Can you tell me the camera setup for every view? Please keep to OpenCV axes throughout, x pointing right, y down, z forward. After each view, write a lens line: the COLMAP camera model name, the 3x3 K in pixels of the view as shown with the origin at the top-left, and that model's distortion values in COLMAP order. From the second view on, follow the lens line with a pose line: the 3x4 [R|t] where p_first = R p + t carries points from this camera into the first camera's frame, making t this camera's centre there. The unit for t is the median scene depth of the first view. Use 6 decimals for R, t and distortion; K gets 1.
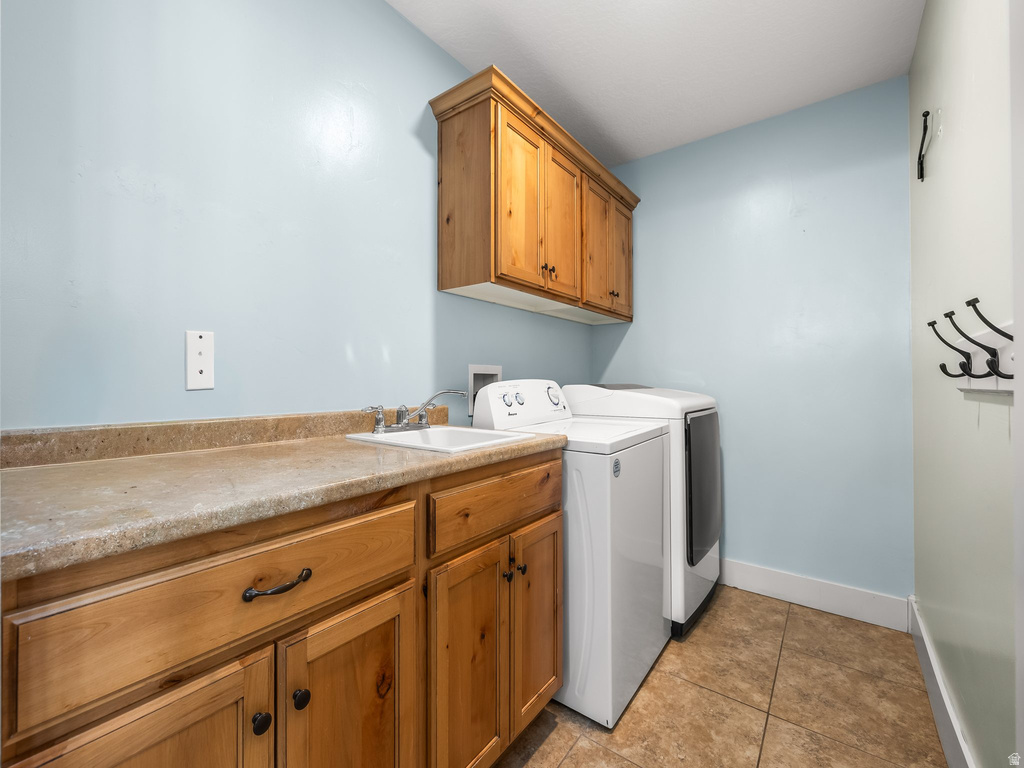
lens RADIAL K [[434.0, 0, 505.4], [0, 434.0, 387.5], [0, 0, 1]] dist [0.009399, -0.000263]
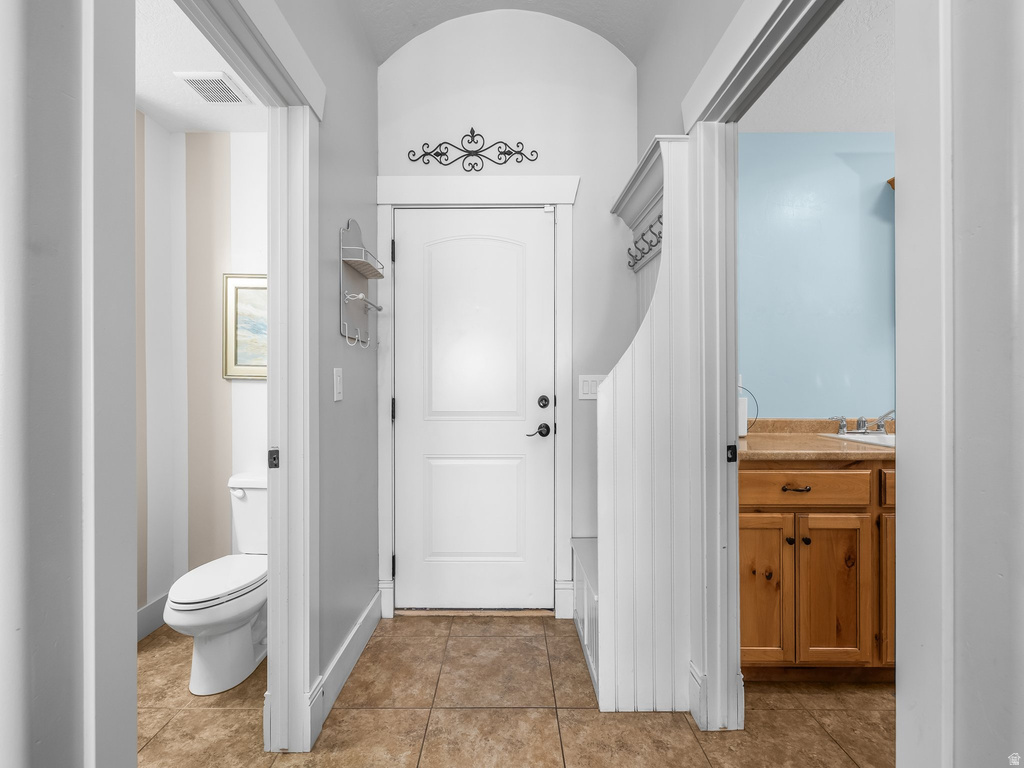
lens RADIAL K [[434.0, 0, 506.8], [0, 434.0, 384.5], [0, 0, 1]] dist [0.009399, -0.000263]
pose [[0.609143, 0.000233, -0.793060, 0.327995], [-0.014485, 0.999836, -0.010832, -0.057927], [0.792928, 0.018085, 0.609047, -1.382433]]
